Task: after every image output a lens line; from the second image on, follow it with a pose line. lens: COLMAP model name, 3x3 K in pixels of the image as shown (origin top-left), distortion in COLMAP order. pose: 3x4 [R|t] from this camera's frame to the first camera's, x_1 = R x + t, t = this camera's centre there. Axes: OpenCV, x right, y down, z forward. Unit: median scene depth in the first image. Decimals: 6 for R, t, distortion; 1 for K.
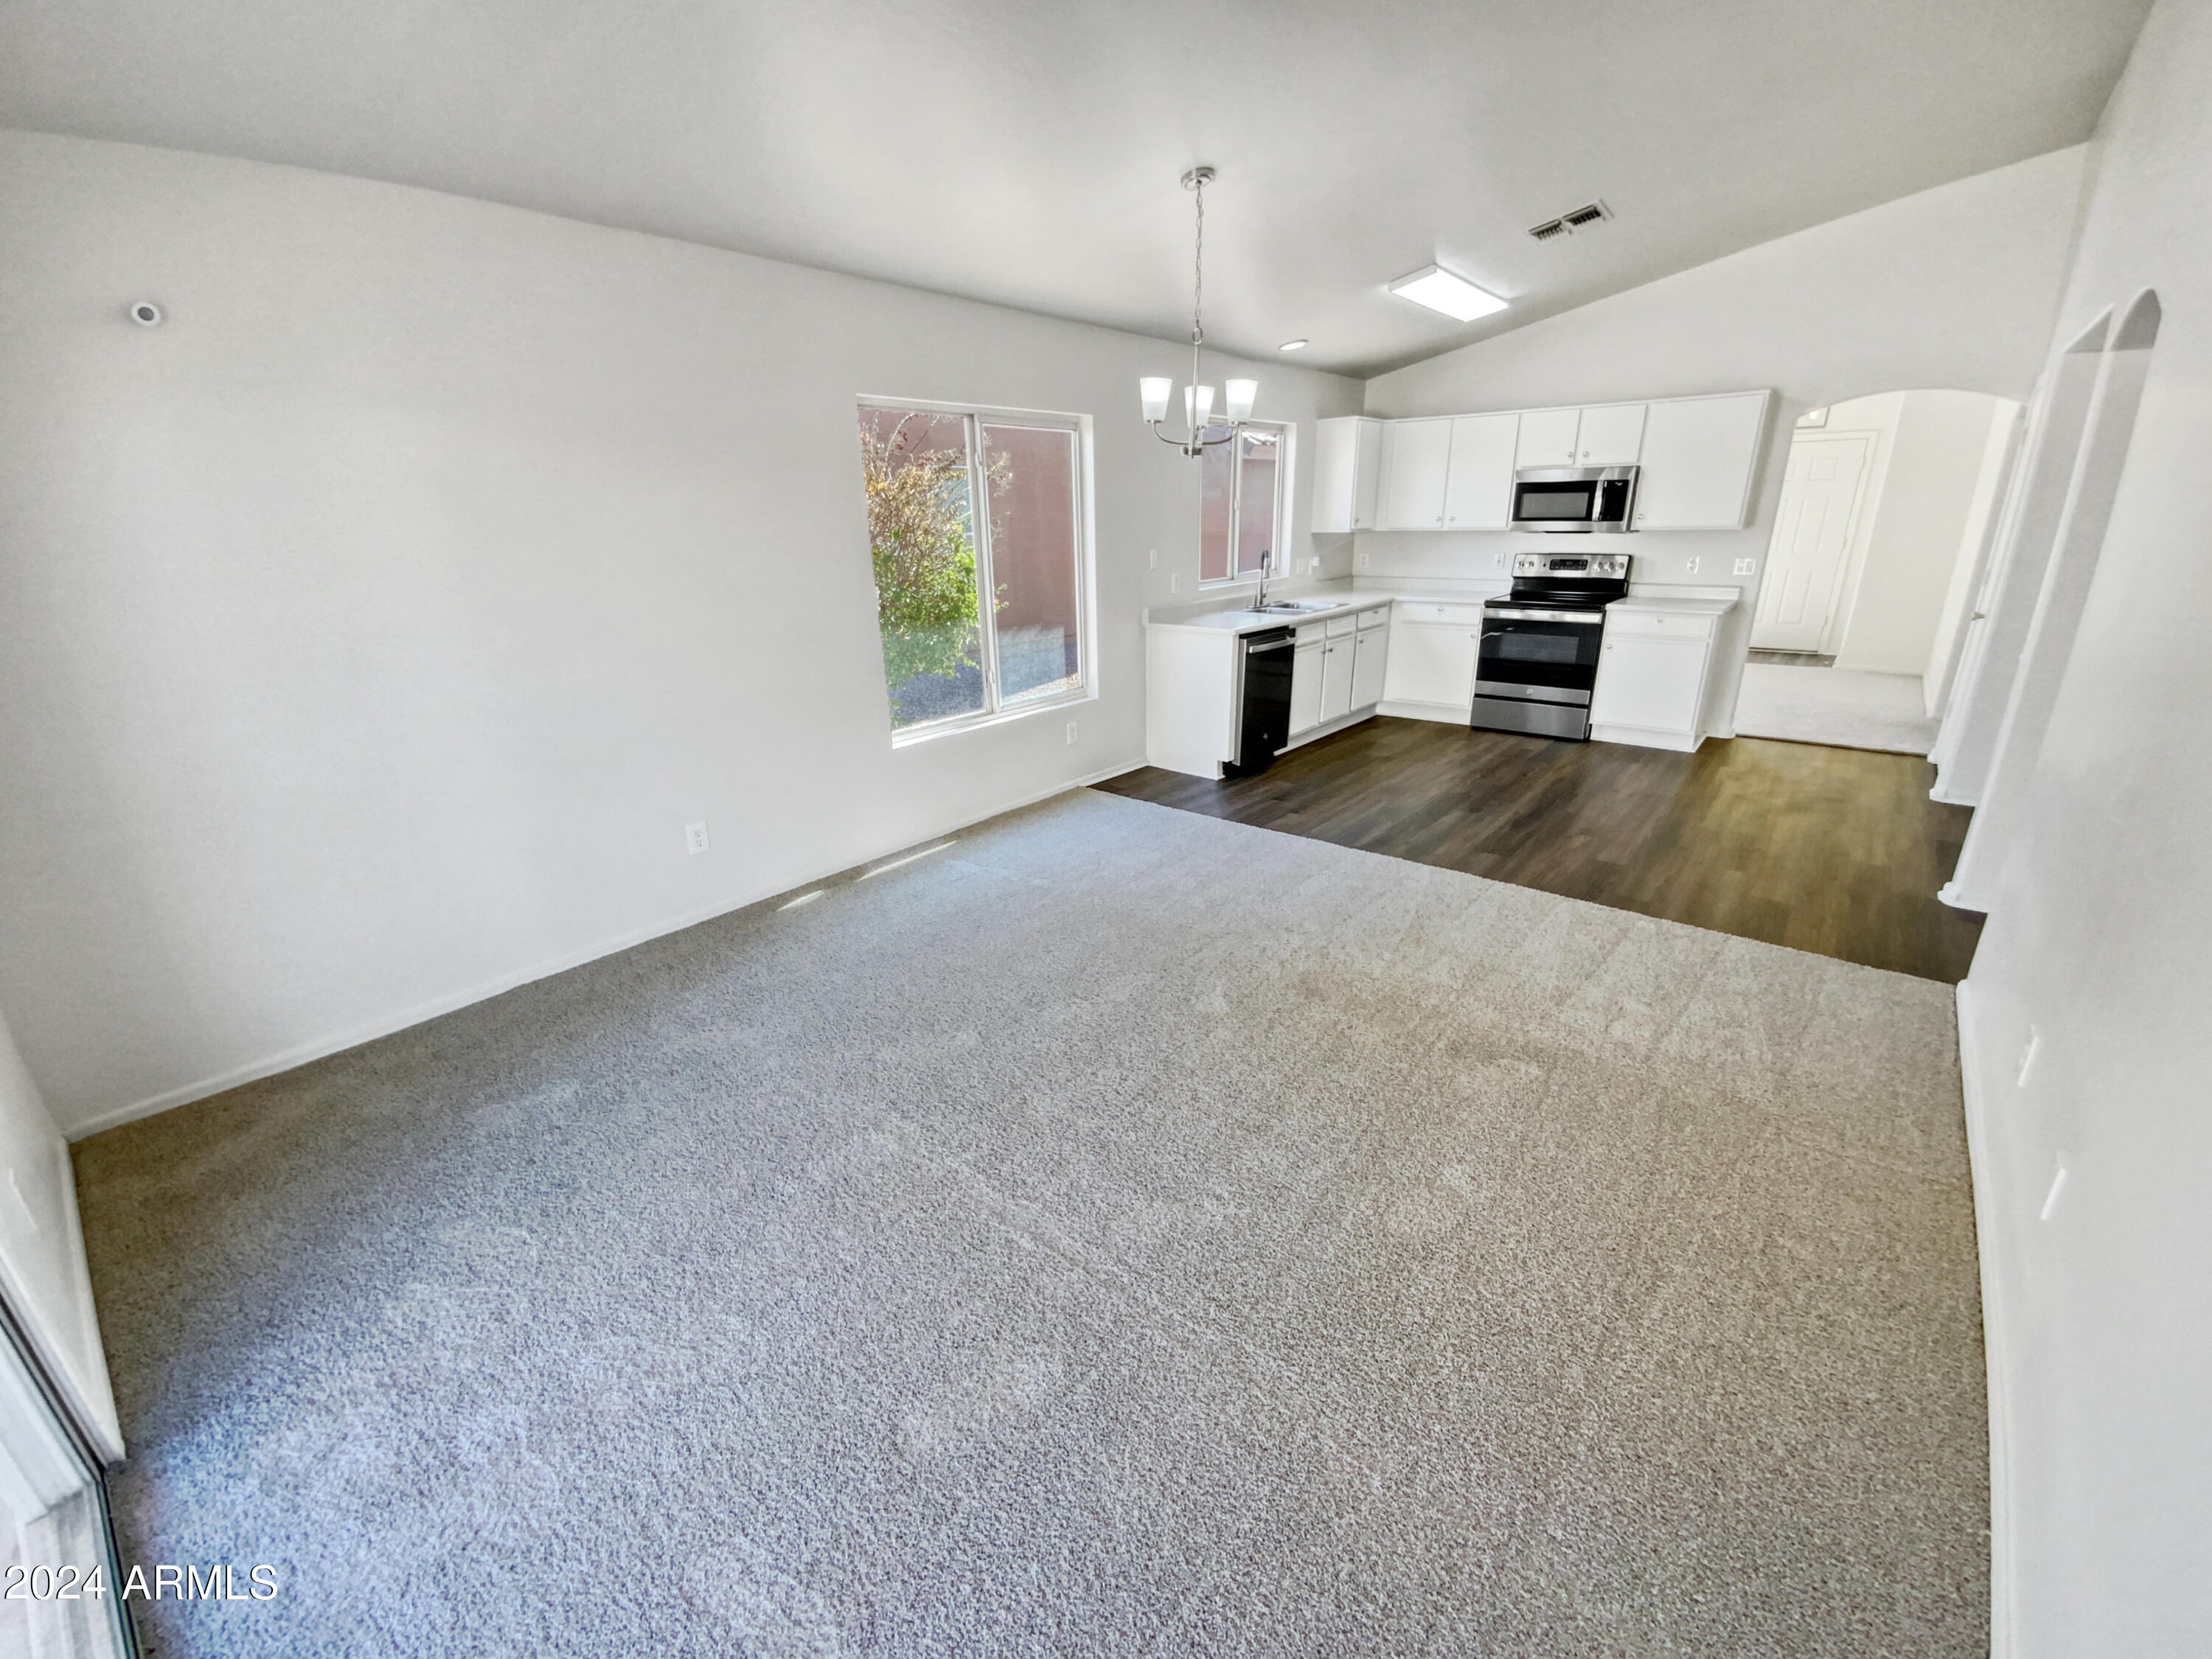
lens RADIAL K [[897.1, 0, 1102.4], [0, 897.1, 830.5], [0, 0, 1]] dist [0.046442, -0.028913]
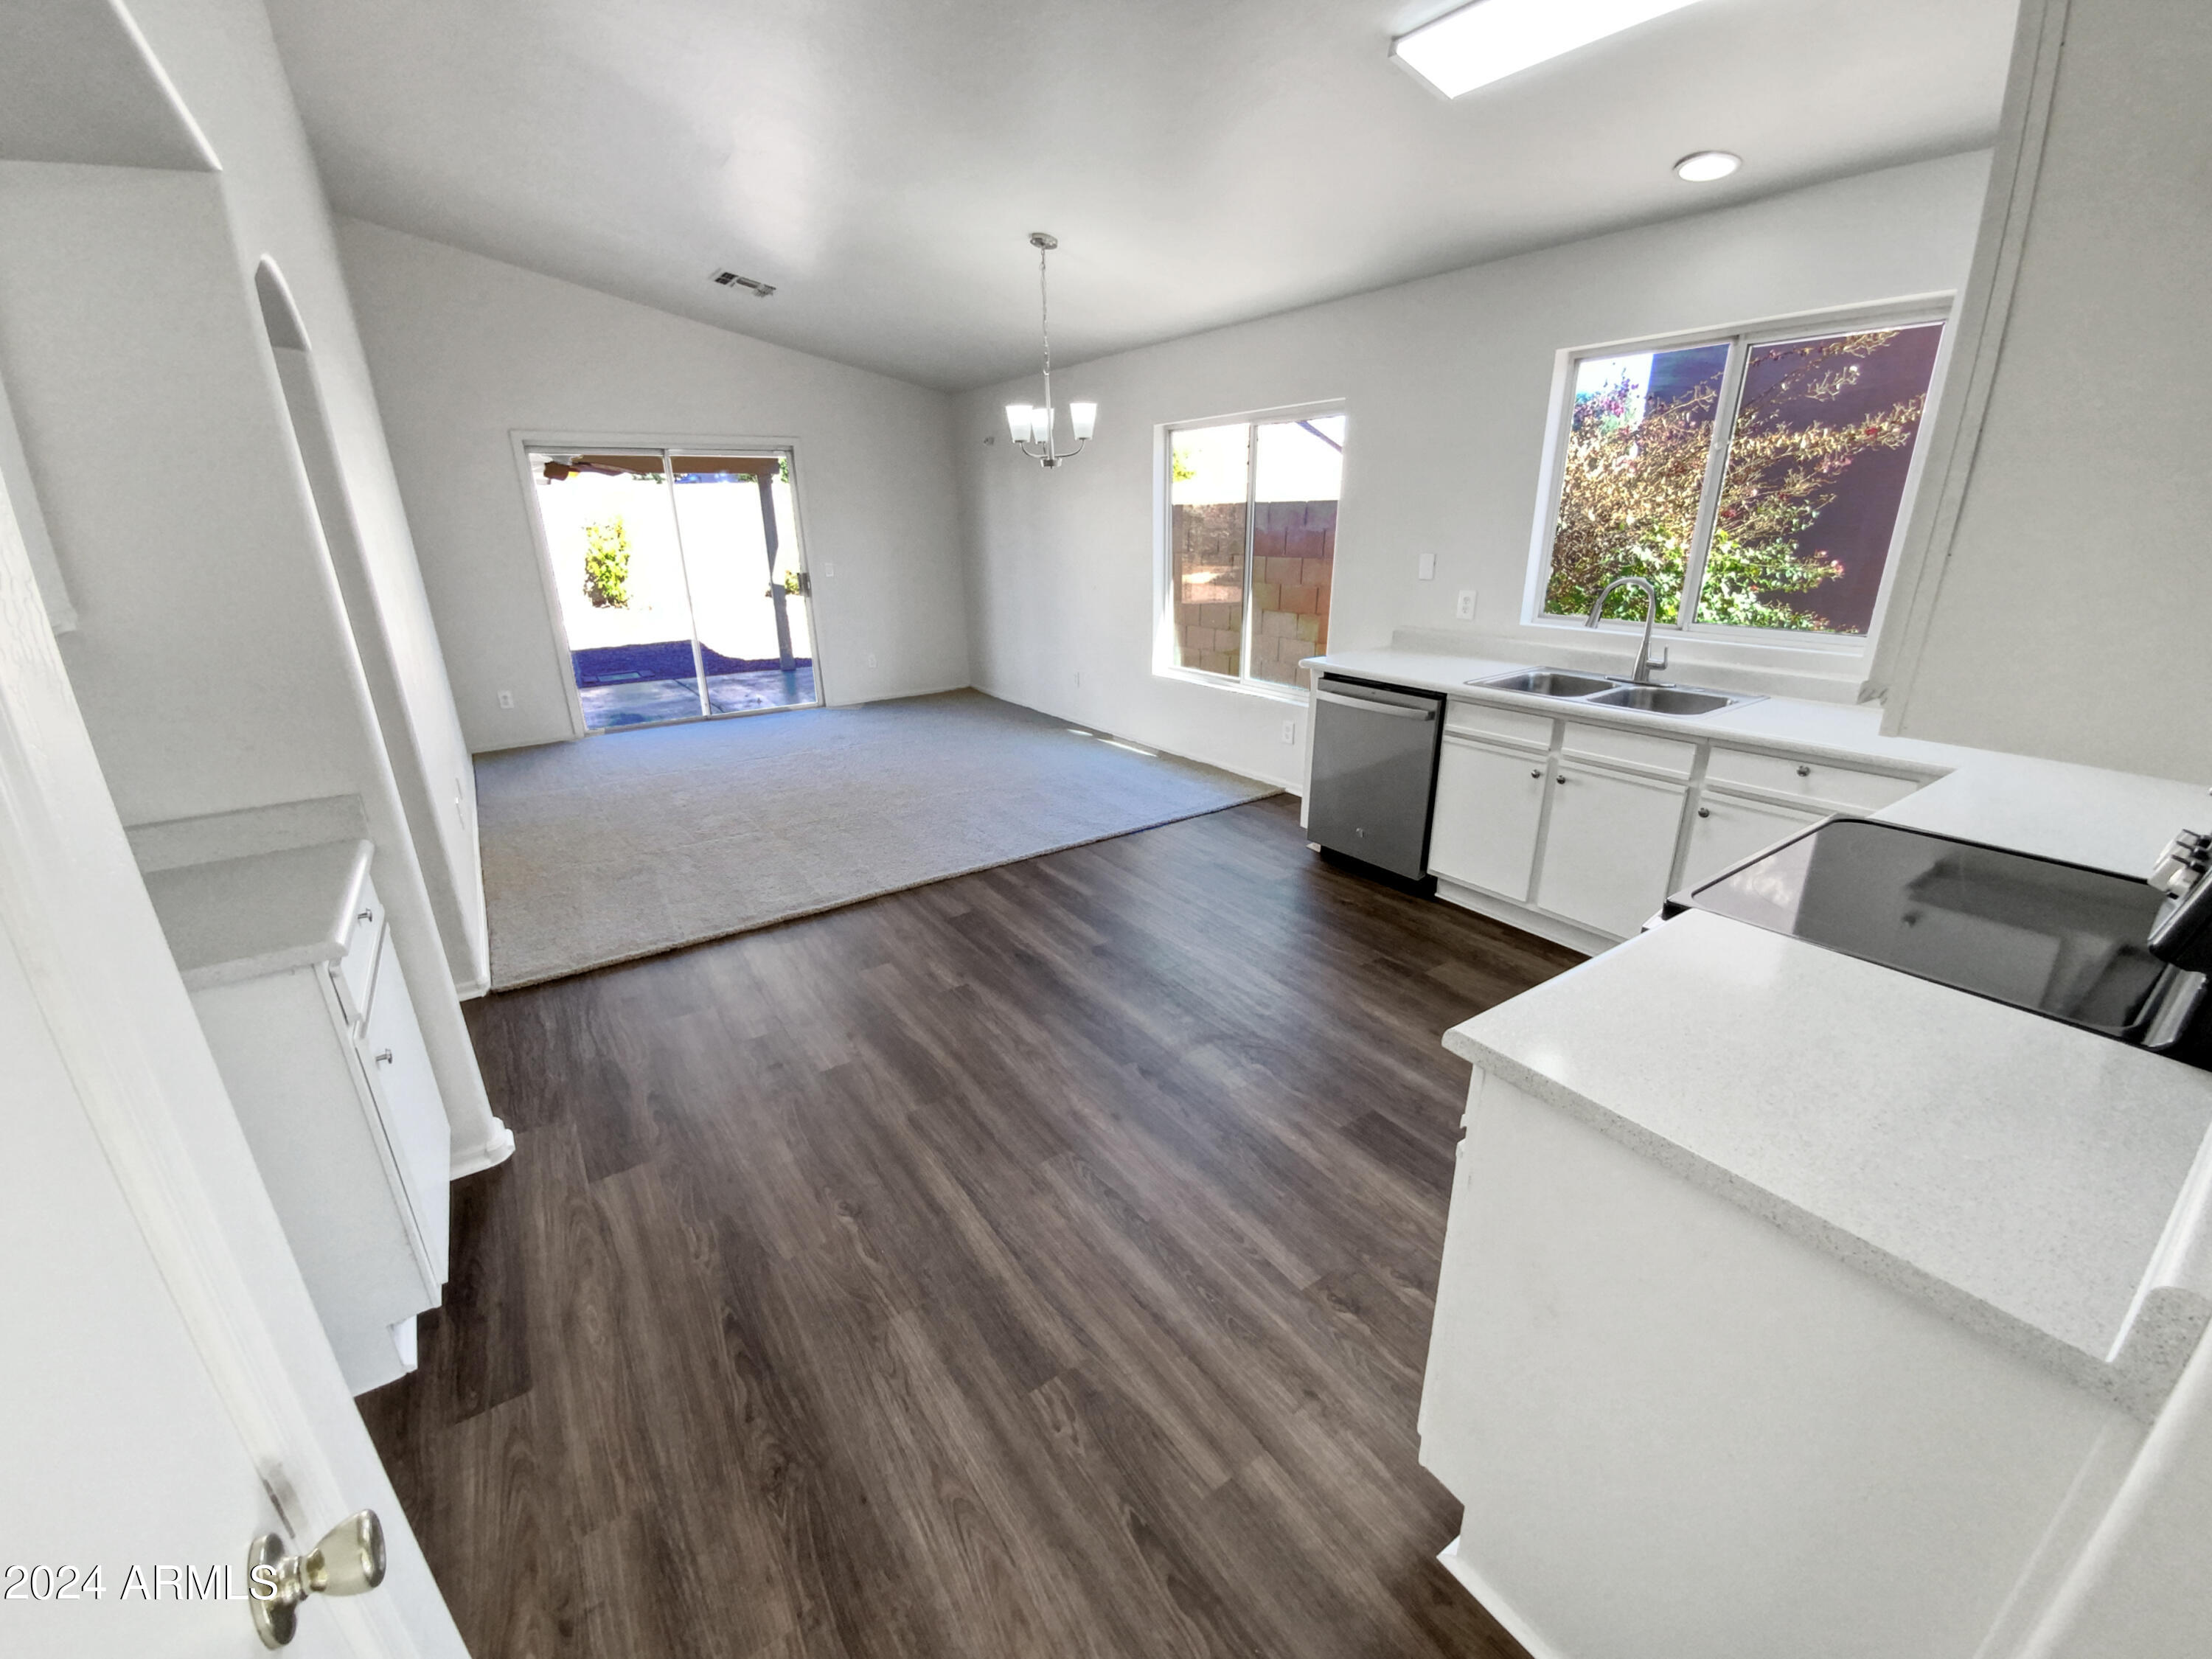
lens RADIAL K [[897.1, 0, 1102.4], [0, 897.1, 830.5], [0, 0, 1]] dist [0.046442, -0.028913]
pose [[-0.266344, 0.350196, -0.898011, 1.110268], [-0.300661, 0.854995, 0.422595, -0.439012], [0.915786, 0.382553, -0.122433, 1.158324]]
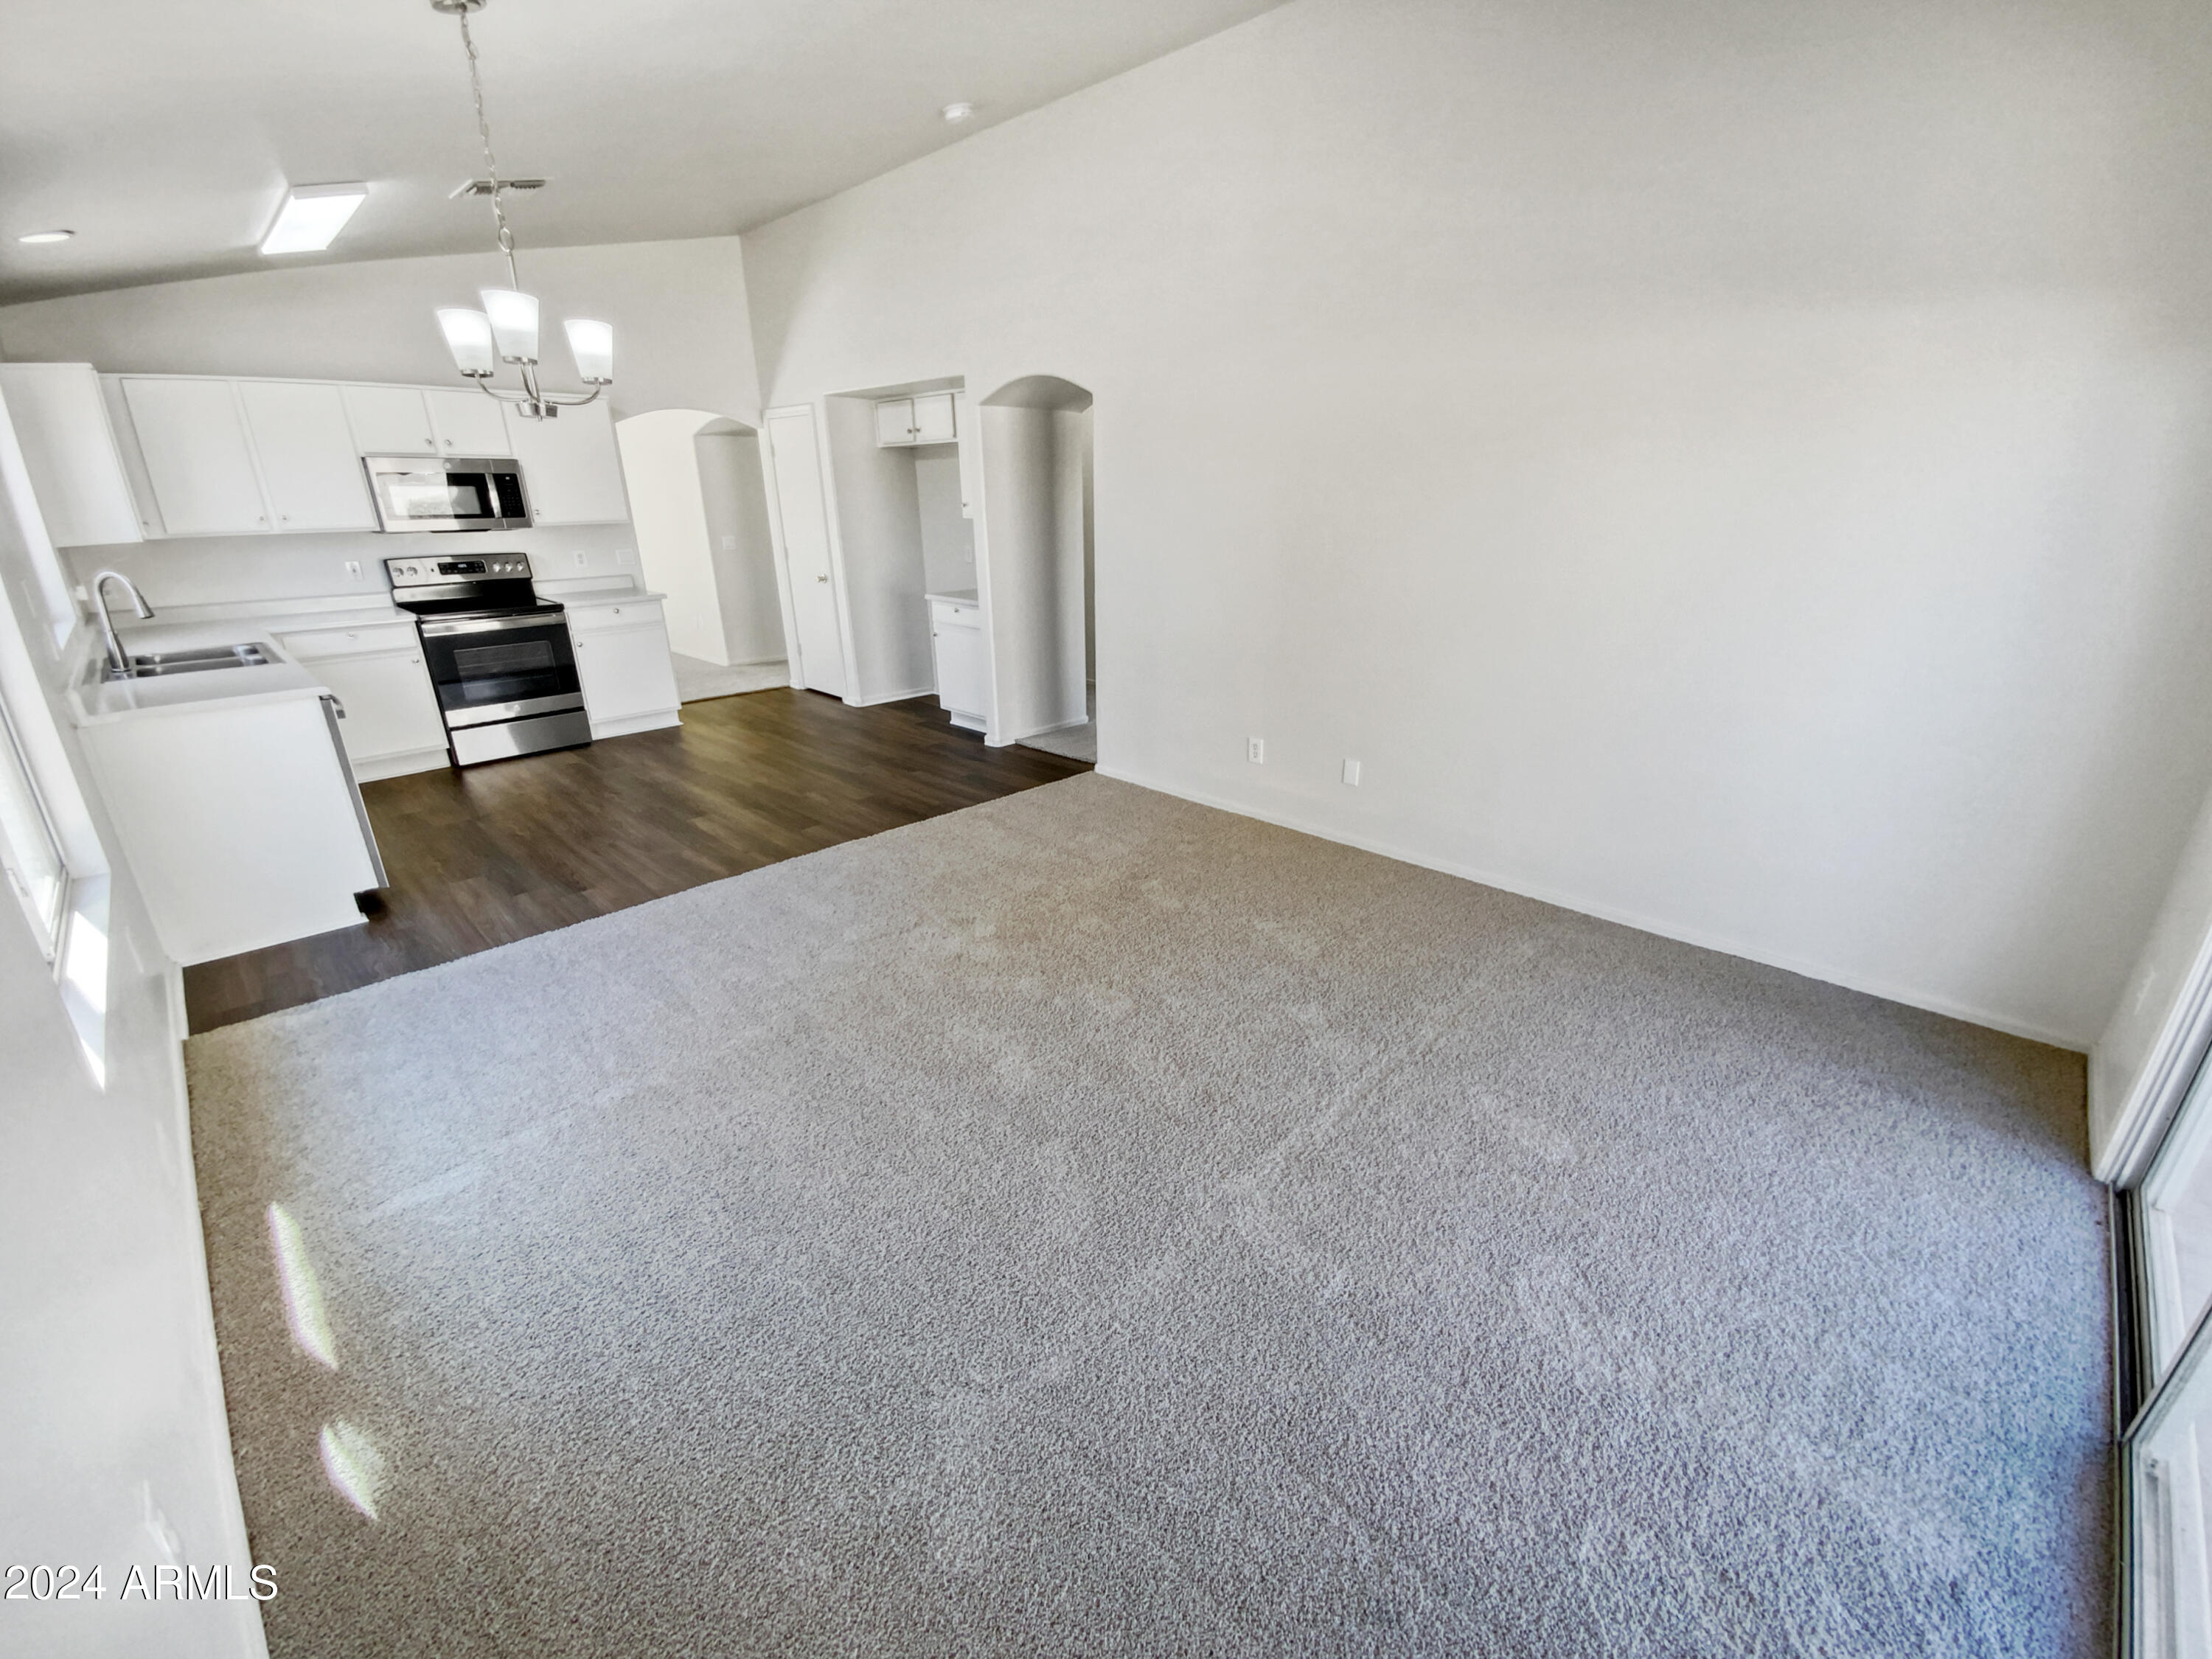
lens RADIAL K [[897.1, 0, 1102.4], [0, 897.1, 830.5], [0, 0, 1]] dist [0.046442, -0.028913]
pose [[0.078836, -0.335056, 0.938894, -0.516798], [0.338891, 0.894742, 0.290844, -0.156581], [-0.937517, 0.295254, 0.184085, 0.465057]]
